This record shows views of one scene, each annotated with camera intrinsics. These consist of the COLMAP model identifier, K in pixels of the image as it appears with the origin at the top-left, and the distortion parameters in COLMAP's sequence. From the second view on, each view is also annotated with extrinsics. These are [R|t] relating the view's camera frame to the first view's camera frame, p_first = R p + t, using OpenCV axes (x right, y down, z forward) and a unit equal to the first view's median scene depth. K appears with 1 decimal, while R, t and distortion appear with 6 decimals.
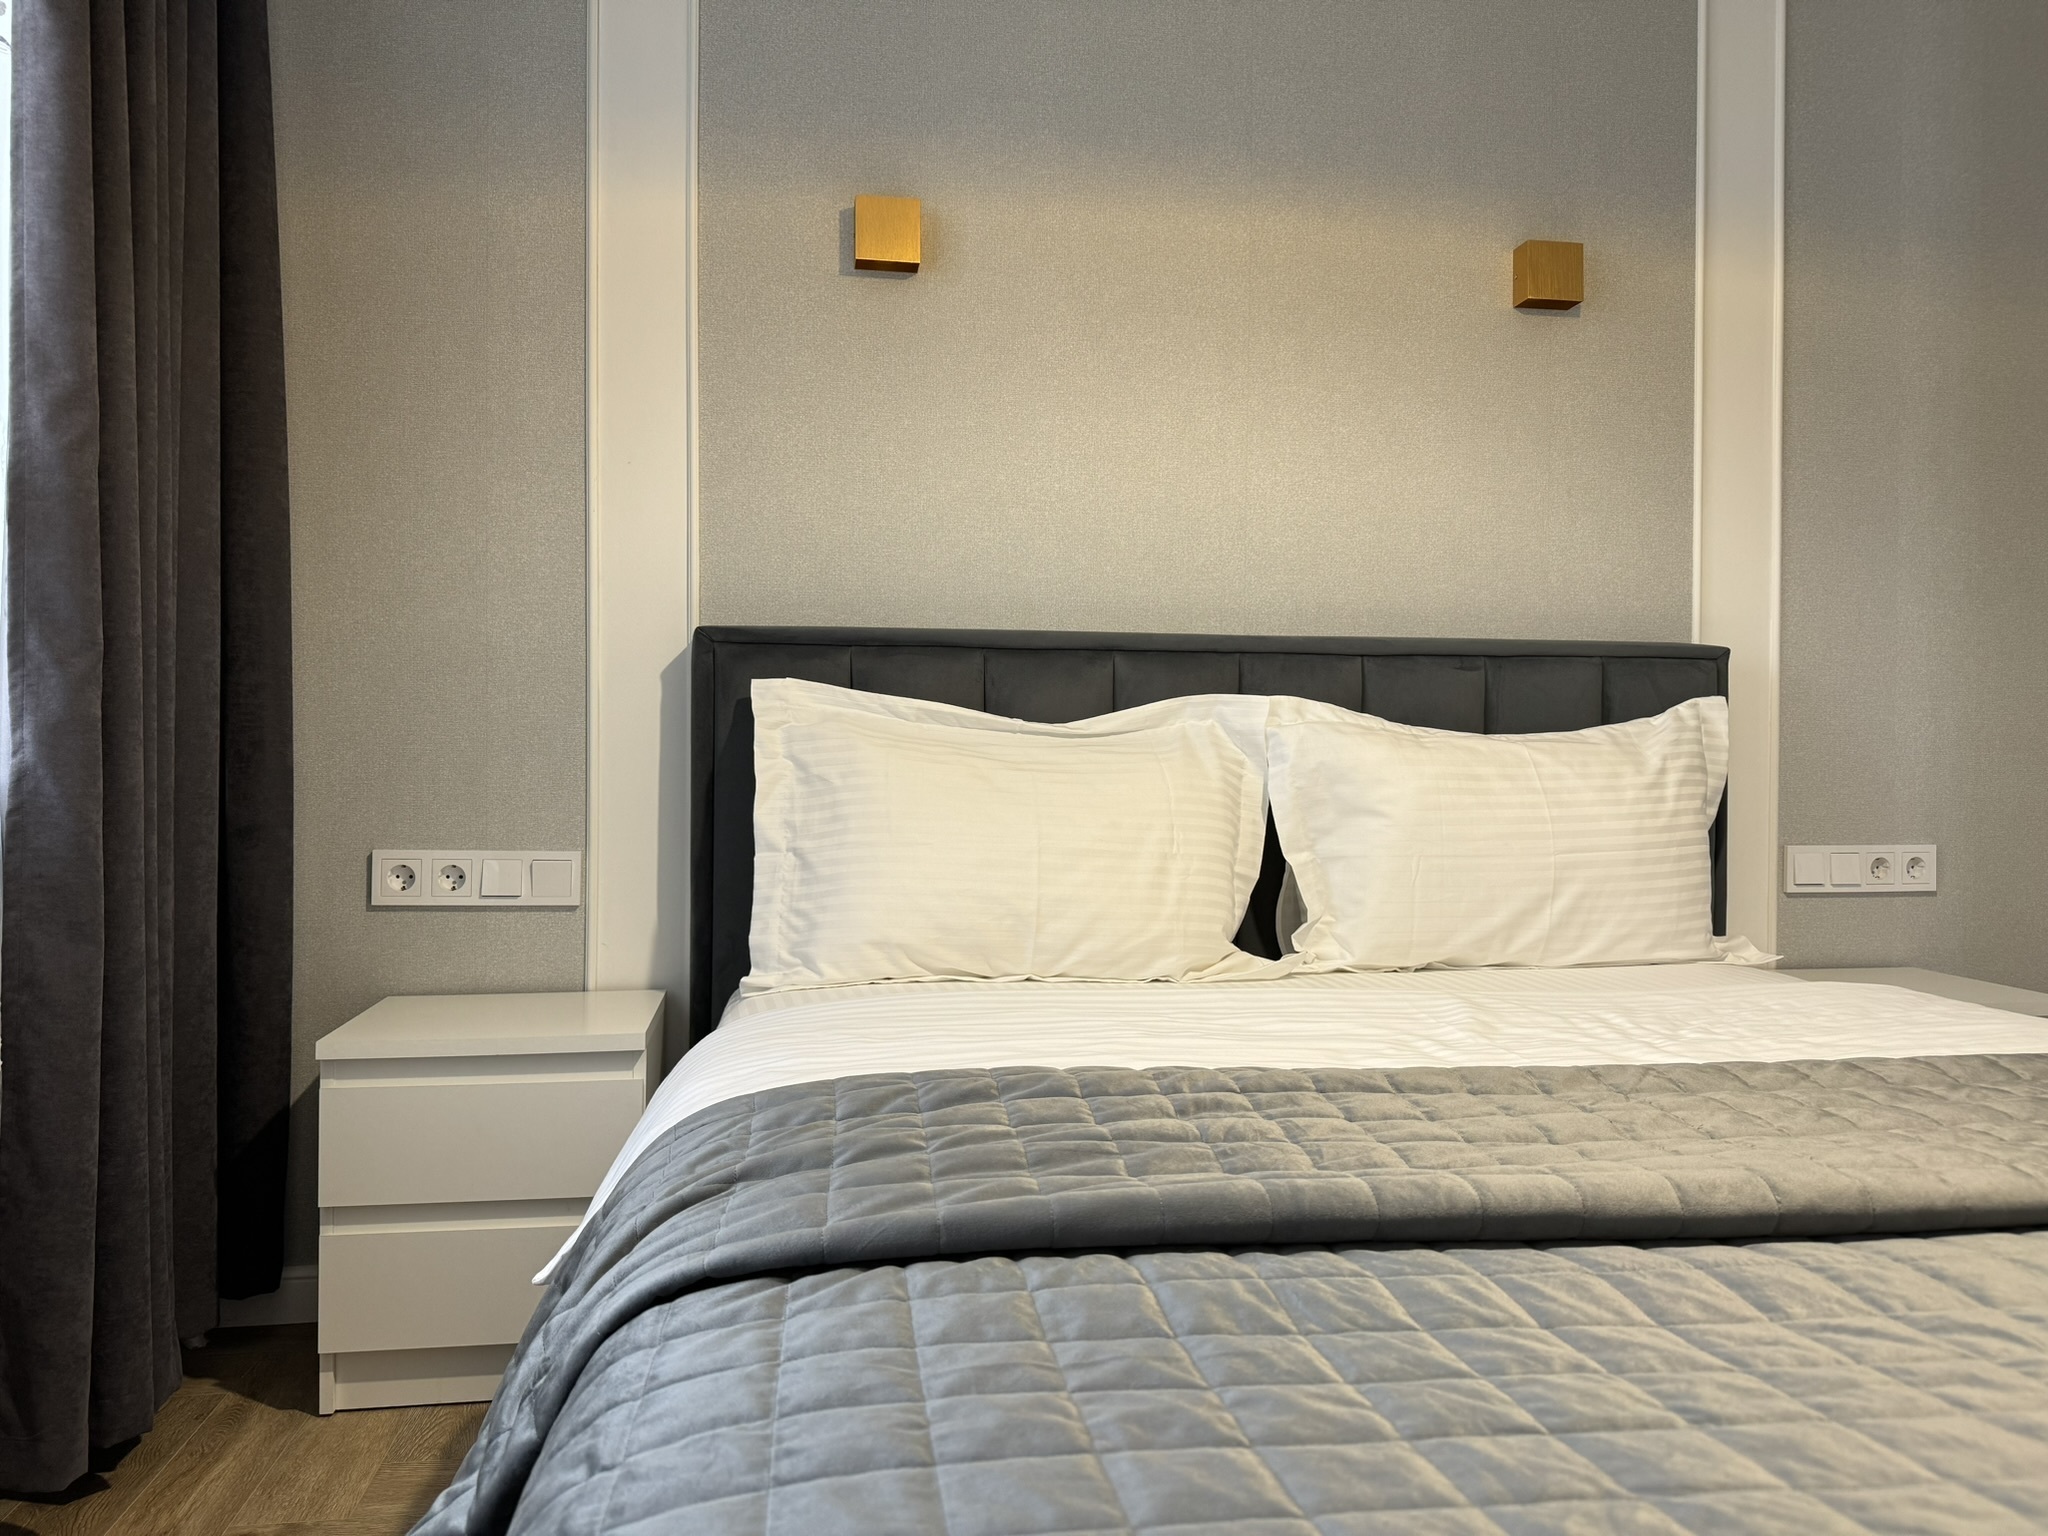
lens RADIAL K [[1488.4, 0, 1018.7], [0, 1488.4, 751.8], [0, 0, 1]] dist [0.069968, -0.098166]
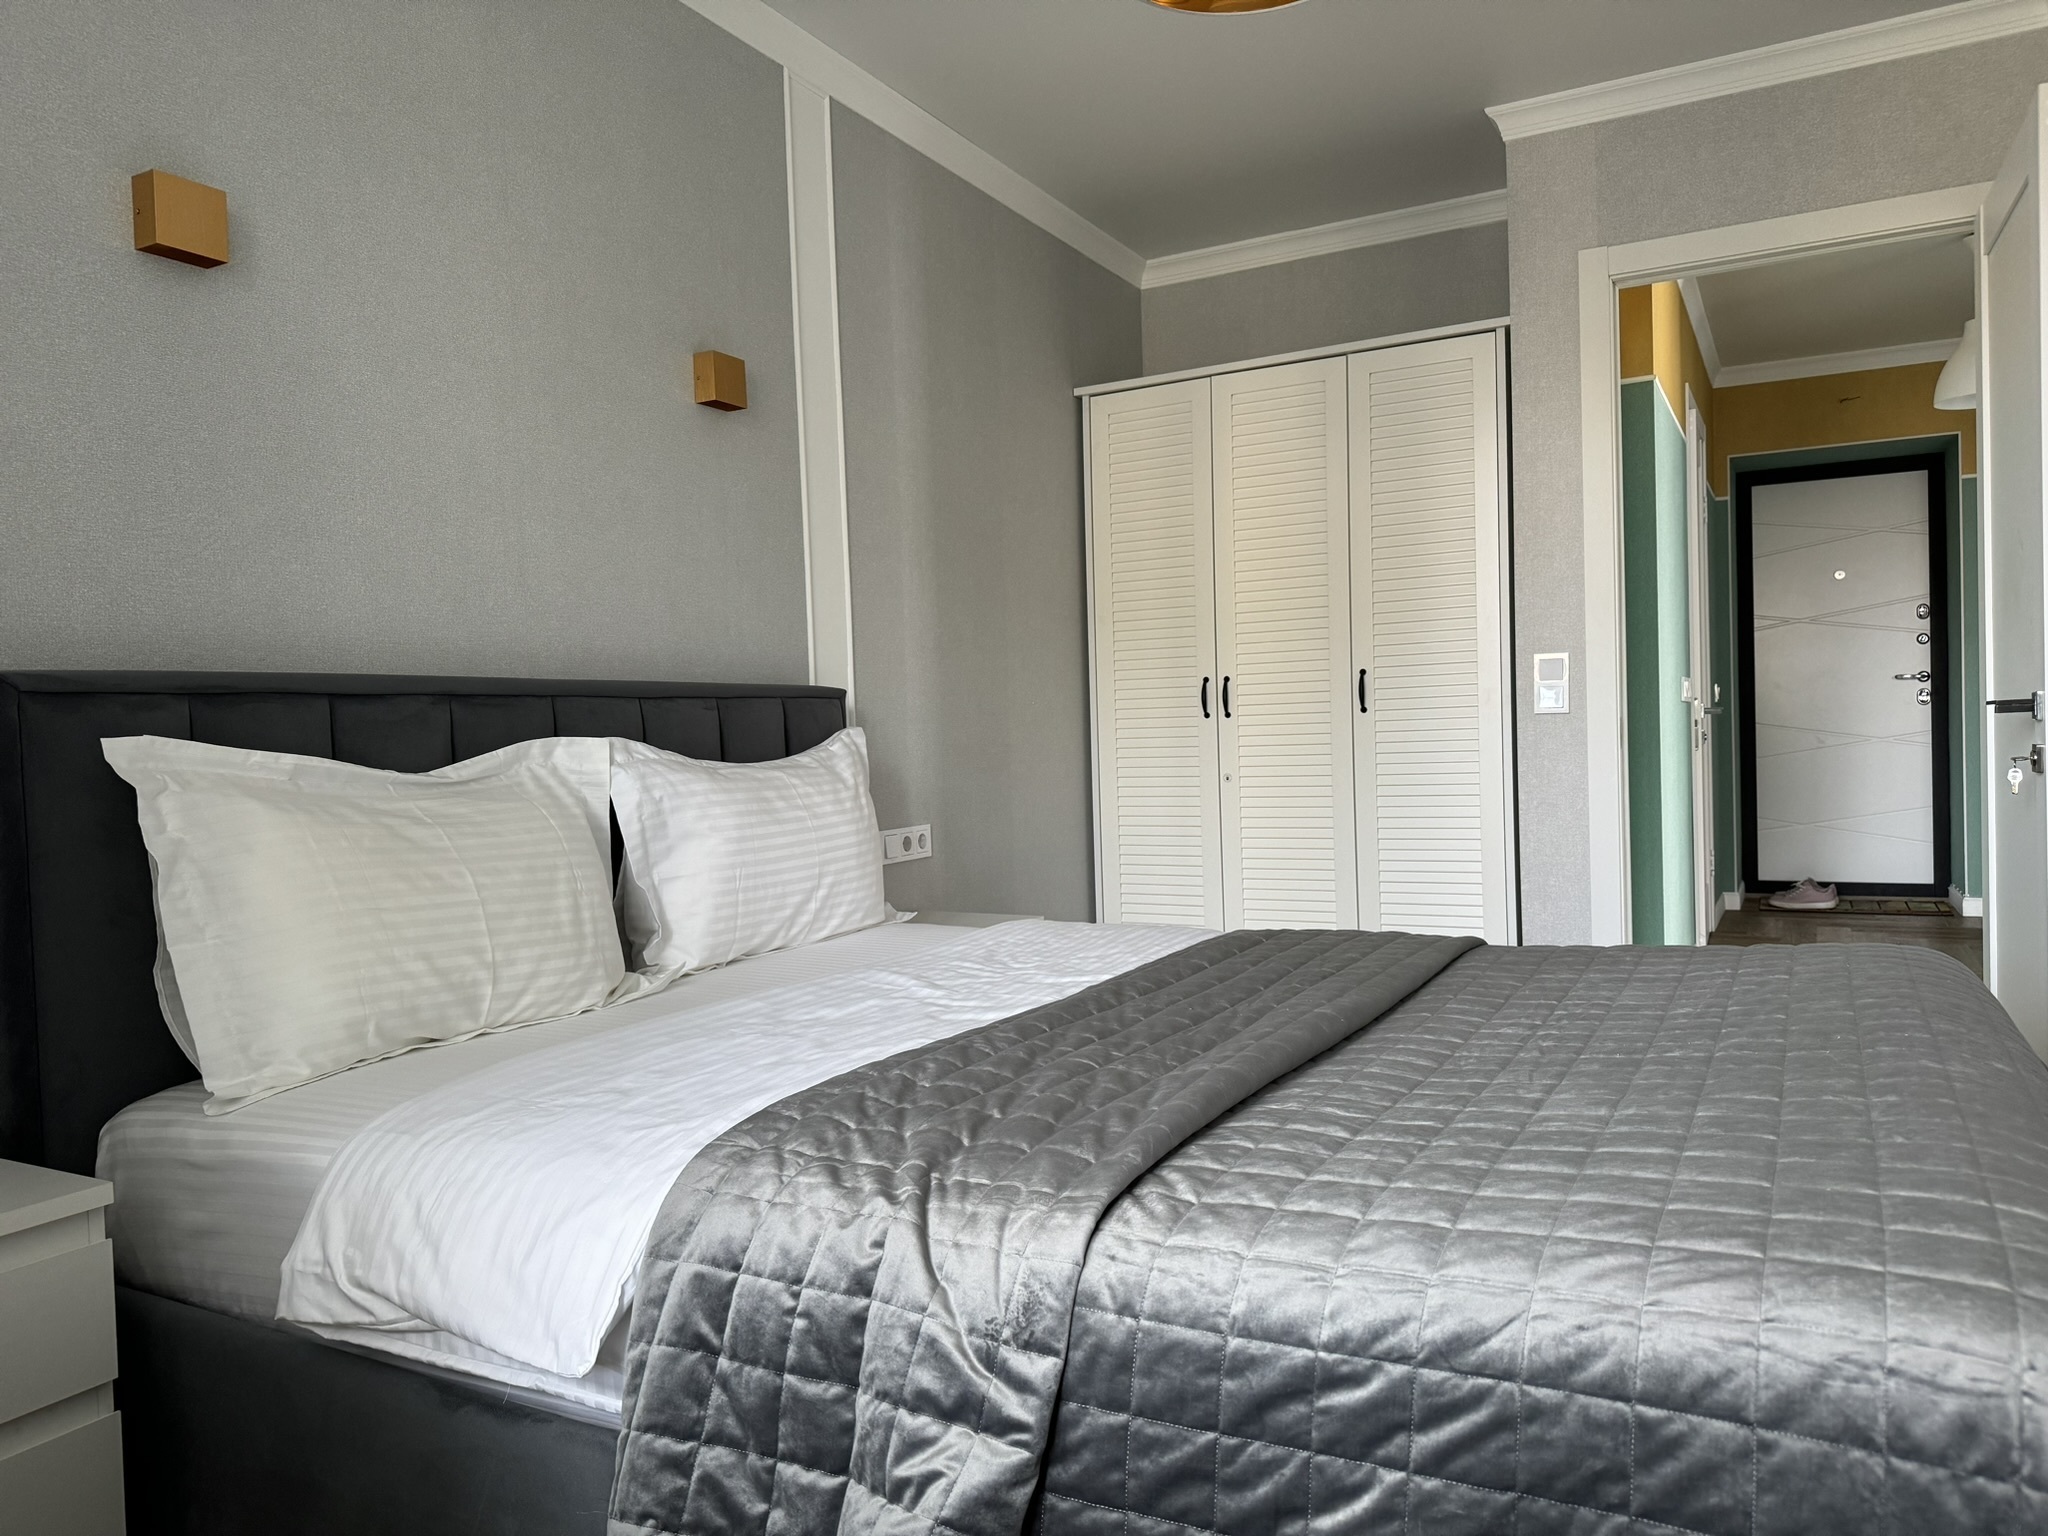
lens RADIAL K [[1488.4, 0, 1037.8], [0, 1488.4, 763.7], [0, 0, 1]] dist [0.069968, -0.098166]
pose [[0.592963, -0.042731, 0.804095, -0.520876], [0.028011, 0.999081, 0.032436, -0.043566], [-0.804742, 0.003290, 0.593615, 0.081033]]
